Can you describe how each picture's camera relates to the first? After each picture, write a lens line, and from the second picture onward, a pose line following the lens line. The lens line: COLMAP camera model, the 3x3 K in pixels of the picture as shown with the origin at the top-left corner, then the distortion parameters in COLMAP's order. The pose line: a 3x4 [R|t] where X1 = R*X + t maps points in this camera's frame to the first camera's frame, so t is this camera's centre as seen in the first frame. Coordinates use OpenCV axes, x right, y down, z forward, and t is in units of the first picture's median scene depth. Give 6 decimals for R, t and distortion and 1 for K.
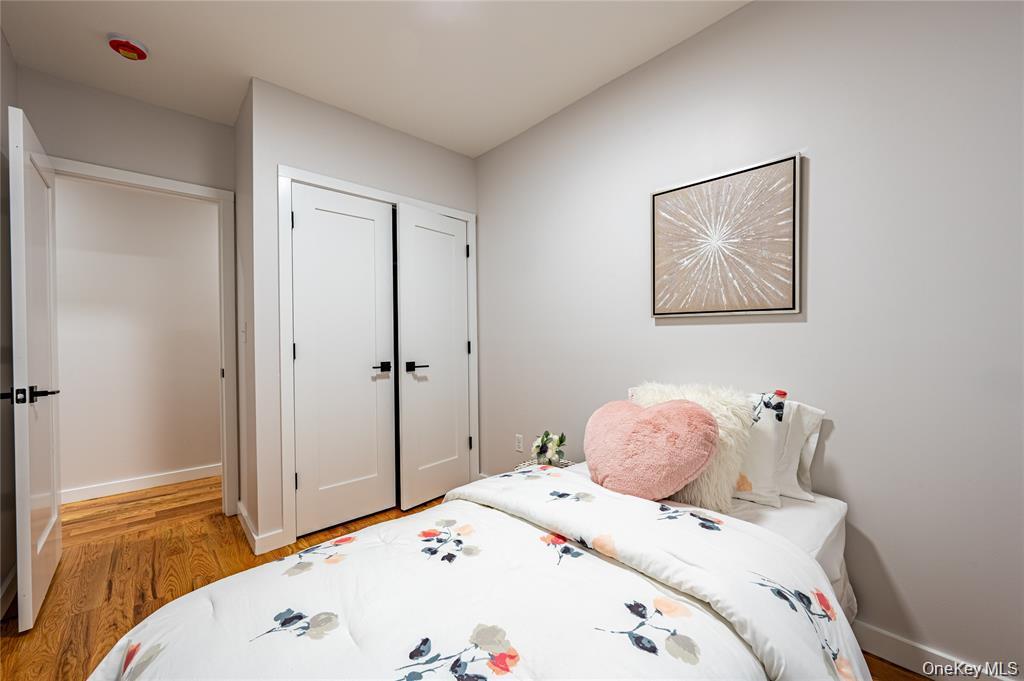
lens RADIAL K [[418.2, 0, 512.0], [0, 418.2, 340.5], [0, 0, 1]] dist [0.000999, -0.000622]
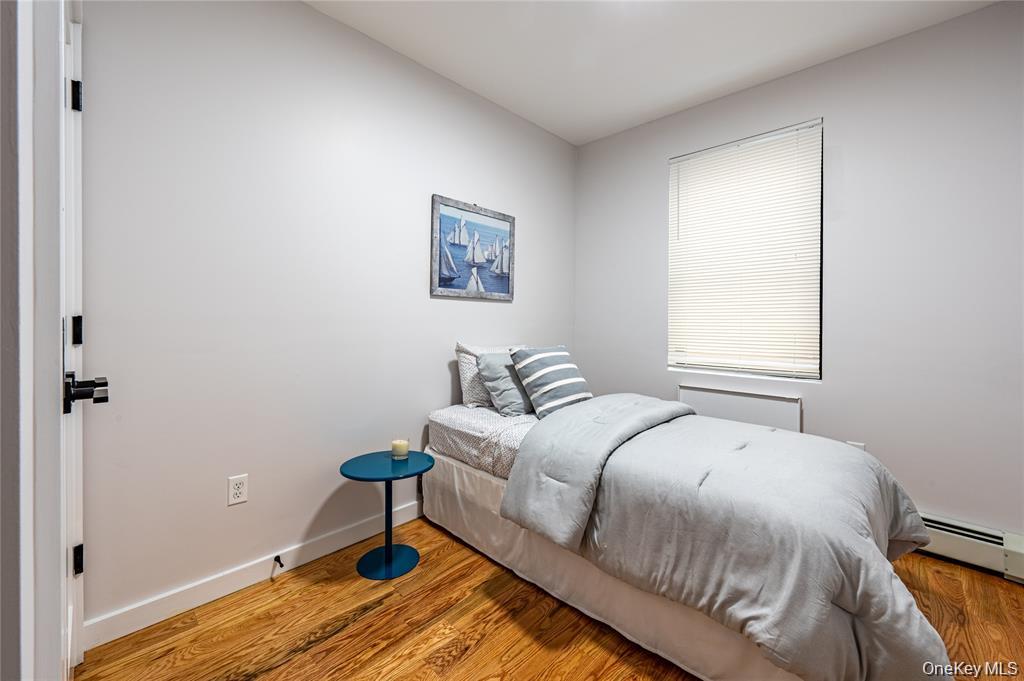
lens RADIAL K [[404.1, 0, 520.5], [0, 404.1, 327.1], [0, 0, 1]] dist [0.003811, 0.000148]
pose [[-0.079165, -0.013514, 0.996770, -0.583704], [0.001115, 0.999906, 0.013646, 0.008851], [-0.996861, 0.002192, -0.079143, 0.648837]]
